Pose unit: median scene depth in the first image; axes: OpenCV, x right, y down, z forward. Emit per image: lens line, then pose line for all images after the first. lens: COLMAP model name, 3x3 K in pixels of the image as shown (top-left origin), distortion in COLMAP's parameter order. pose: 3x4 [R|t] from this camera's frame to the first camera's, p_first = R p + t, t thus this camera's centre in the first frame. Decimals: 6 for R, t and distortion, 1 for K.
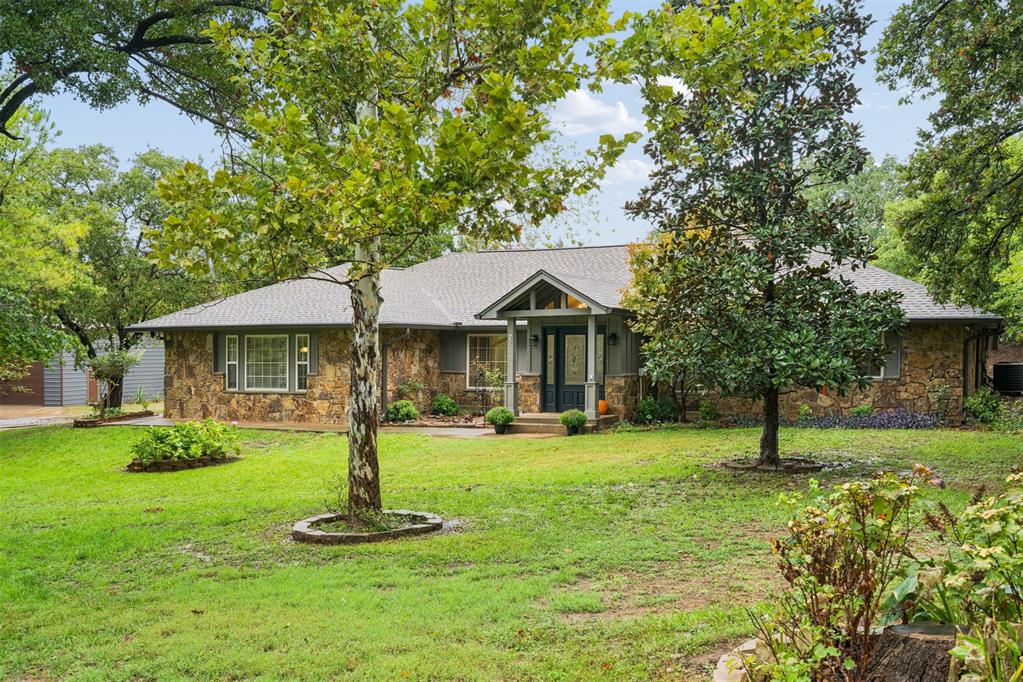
lens RADIAL K [[1035.8, 0, 512.7], [0, 1035.8, 342.6], [0, 0, 1]] dist [0.024107, 0.000000]
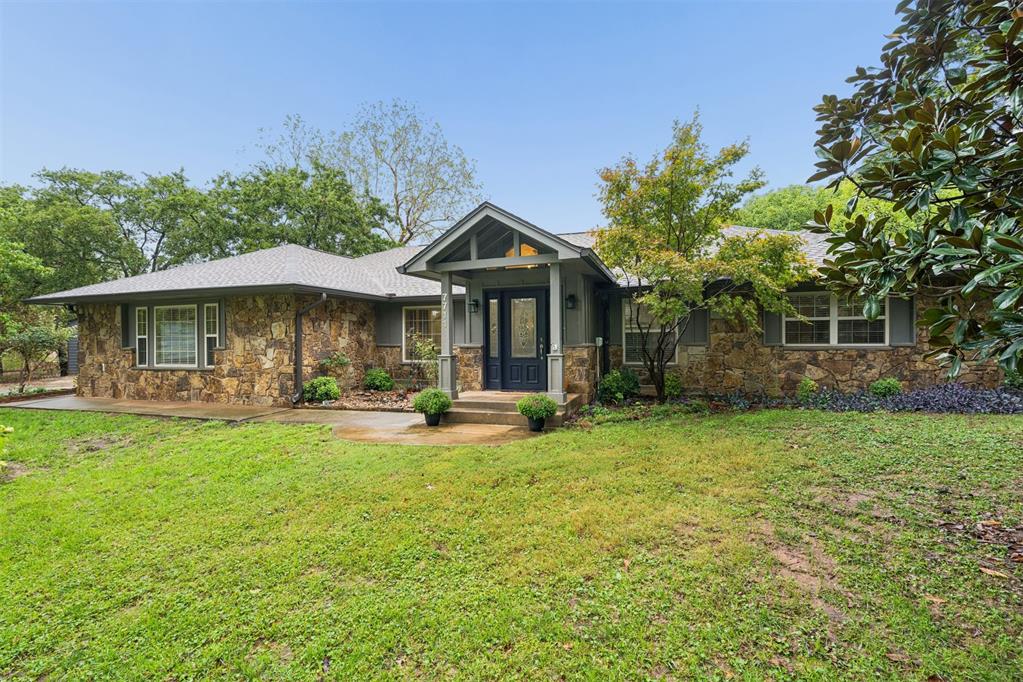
lens RADIAL K [[461.2, 0, 526.8], [0, 461.2, 371.4], [0, 0, 1]] dist [-0.005839, -0.000648]
pose [[0.987218, -0.015796, 0.158592, 0.002223], [0.003833, 0.997142, 0.075458, 0.021858], [-0.159330, -0.073886, 0.984457, 0.574110]]
